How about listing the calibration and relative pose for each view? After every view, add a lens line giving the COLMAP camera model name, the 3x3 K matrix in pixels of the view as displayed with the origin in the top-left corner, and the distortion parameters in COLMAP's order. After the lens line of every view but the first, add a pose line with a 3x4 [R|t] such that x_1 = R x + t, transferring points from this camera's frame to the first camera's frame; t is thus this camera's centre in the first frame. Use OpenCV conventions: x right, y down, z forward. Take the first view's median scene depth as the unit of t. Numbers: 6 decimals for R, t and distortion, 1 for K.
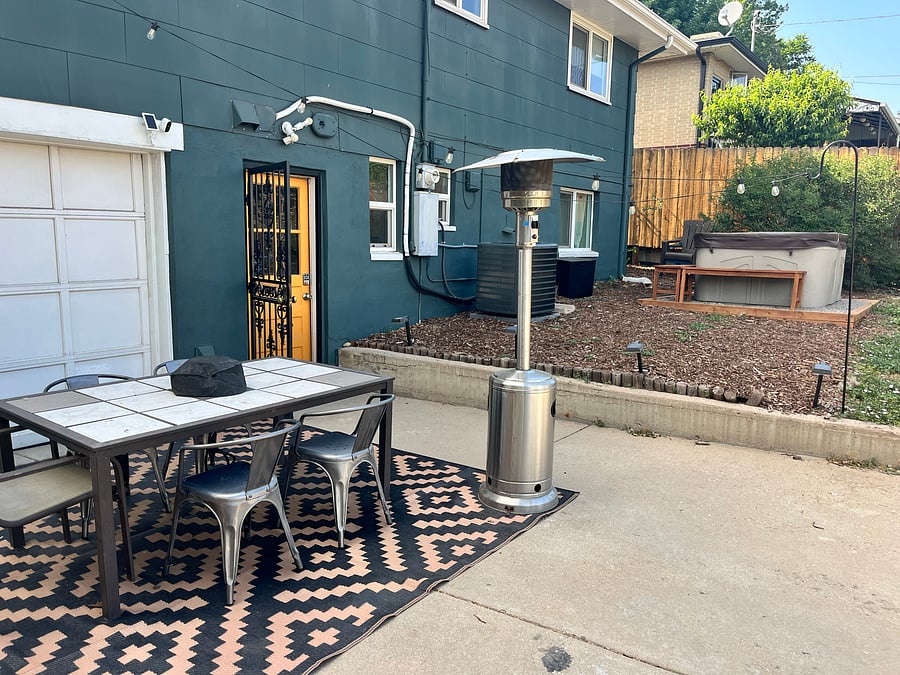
lens RADIAL K [[662.4, 0, 450.0], [0, 662.4, 337.5], [0, 0, 1]] dist [0.005374, -0.000146]
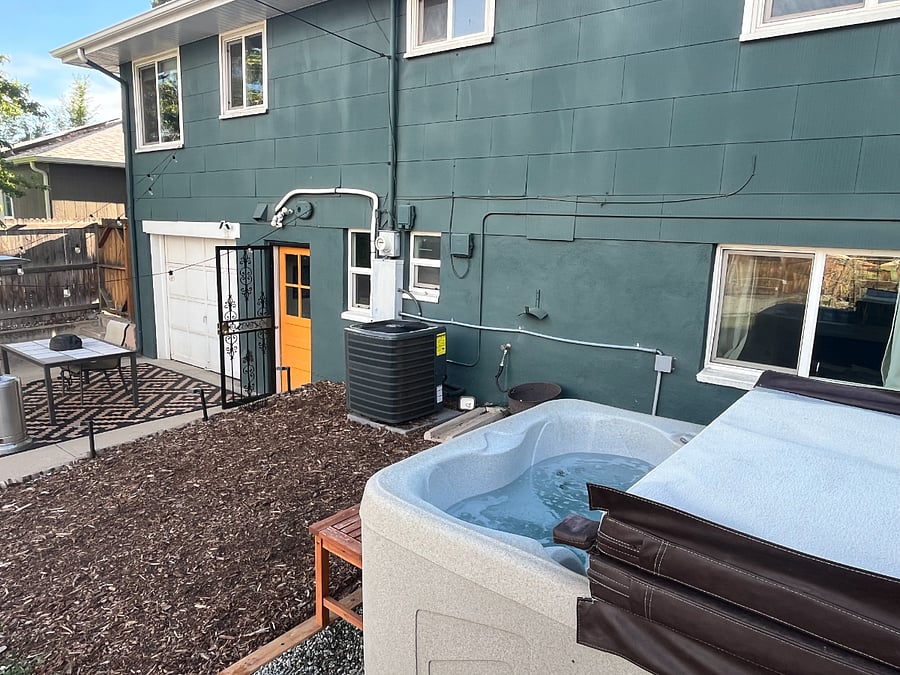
lens RADIAL K [[604.9, 0, 450.0], [0, 604.9, 337.5], [0, 0, 1]] dist [-0.001930, -0.002424]
pose [[-0.019454, 0.177586, -0.983913, 0.916152], [-0.171793, 0.968869, 0.178268, -0.302704], [0.984941, 0.172498, 0.011660, 1.178280]]
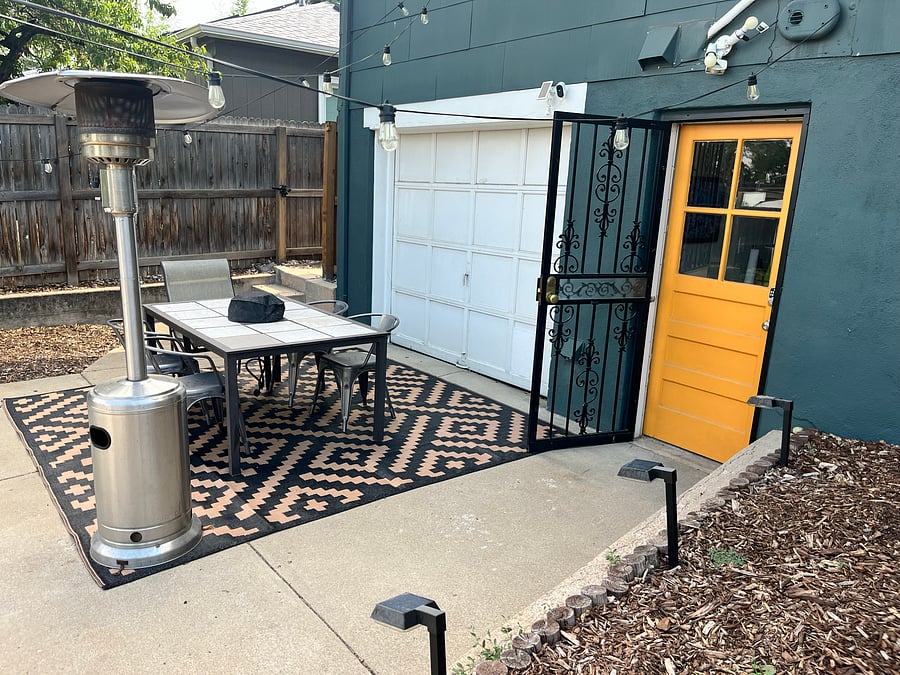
lens RADIAL K [[662.4, 0, 450.0], [0, 662.4, 337.5], [0, 0, 1]] dist [0.005374, -0.000146]
pose [[-0.227981, 0.199708, -0.952965, 0.384160], [-0.186978, 0.951543, 0.244141, -0.129038], [0.955544, 0.233843, -0.179593, 0.778226]]
